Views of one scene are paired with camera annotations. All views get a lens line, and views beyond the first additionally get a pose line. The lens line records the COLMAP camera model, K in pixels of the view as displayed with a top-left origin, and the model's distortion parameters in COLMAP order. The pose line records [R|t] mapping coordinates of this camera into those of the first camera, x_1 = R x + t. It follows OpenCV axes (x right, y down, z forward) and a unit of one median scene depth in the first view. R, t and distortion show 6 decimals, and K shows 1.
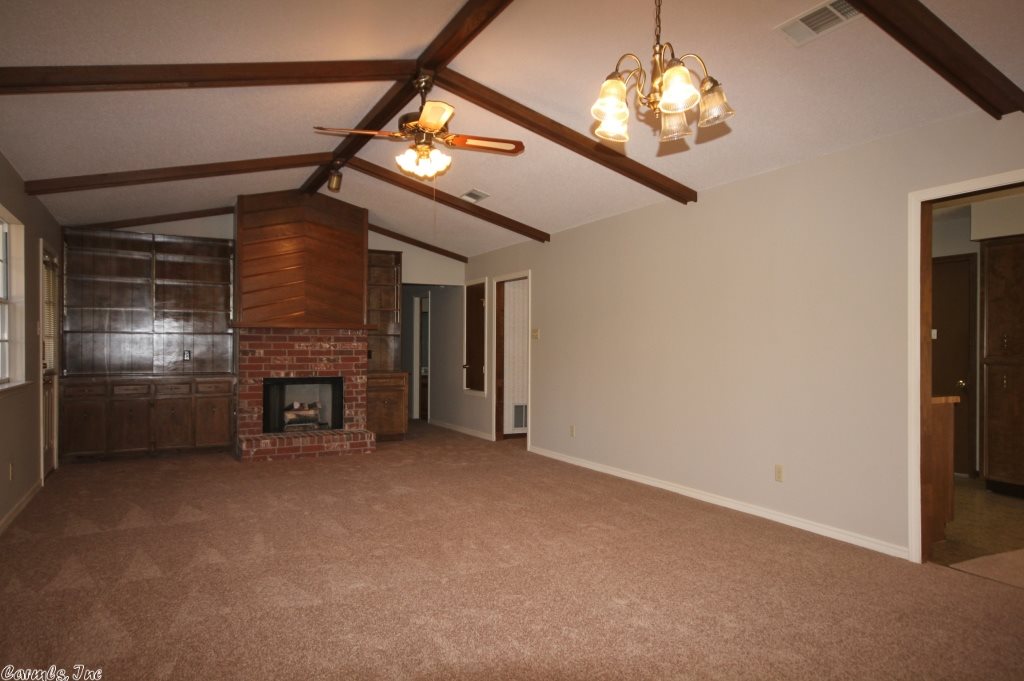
lens RADIAL K [[645.8, 0, 510.5], [0, 645.8, 346.6], [0, 0, 1]] dist [0.004077, 0.003894]
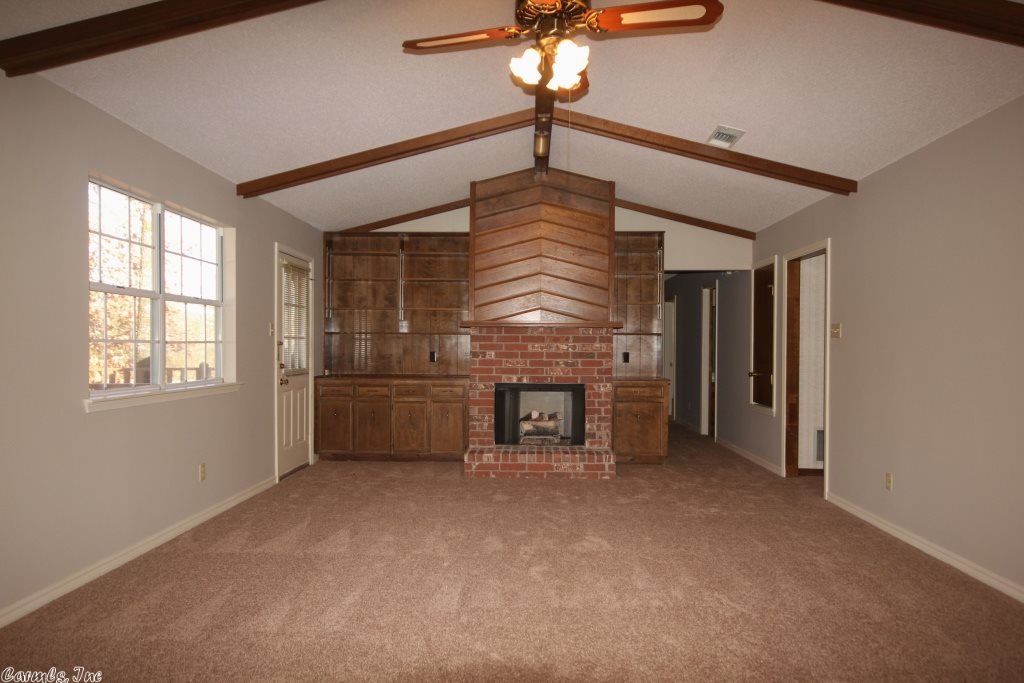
lens RADIAL K [[645.8, 0, 510.5], [0, 645.8, 347.6], [0, 0, 1]] dist [0.004077, 0.003894]
pose [[0.862221, 0.002462, -0.506527, 0.087127], [-0.002225, 0.999997, 0.001073, -0.001383], [0.506528, 0.000201, 0.862224, 0.230475]]
